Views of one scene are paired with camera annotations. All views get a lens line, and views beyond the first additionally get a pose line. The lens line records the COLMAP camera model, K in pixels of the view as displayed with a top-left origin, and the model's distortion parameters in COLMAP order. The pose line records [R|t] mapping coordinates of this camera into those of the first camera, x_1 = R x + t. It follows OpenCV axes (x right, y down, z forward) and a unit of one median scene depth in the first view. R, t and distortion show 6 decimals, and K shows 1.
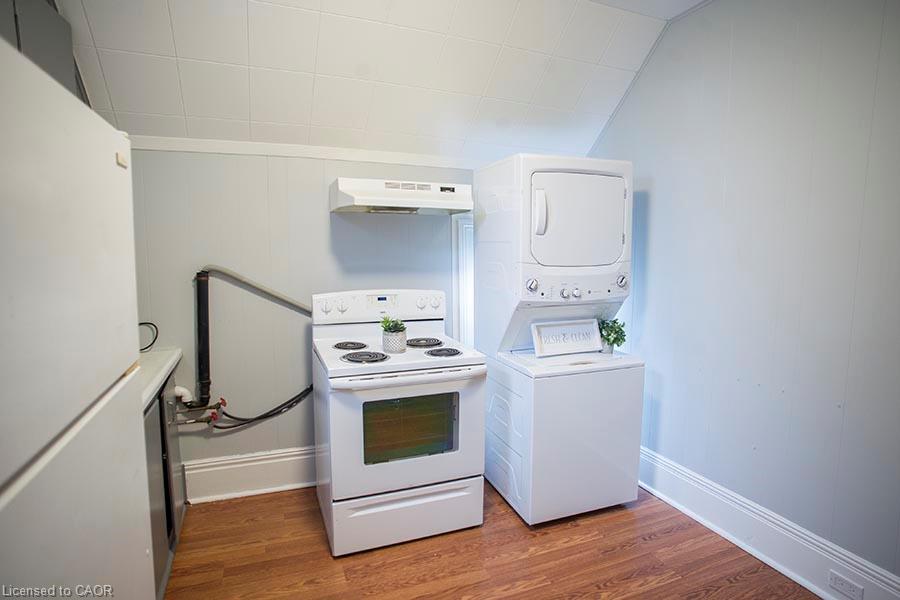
lens RADIAL K [[490.5, 0, 450.0], [0, 490.5, 300.0], [0, 0, 1]] dist [-0.092111, 0.063828]
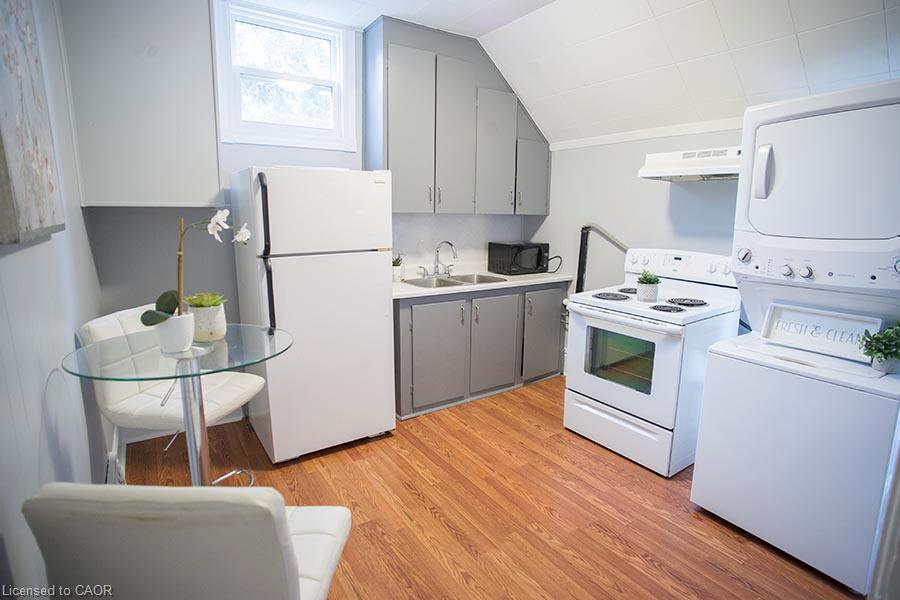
lens RADIAL K [[490.5, 0, 450.0], [0, 490.5, 300.0], [0, 0, 1]] dist [-0.092111, 0.063828]
pose [[0.187131, 0.177547, -0.966157, 0.926206], [-0.106767, 0.981381, 0.159665, -0.032540], [0.976516, 0.073275, 0.202603, 0.299502]]
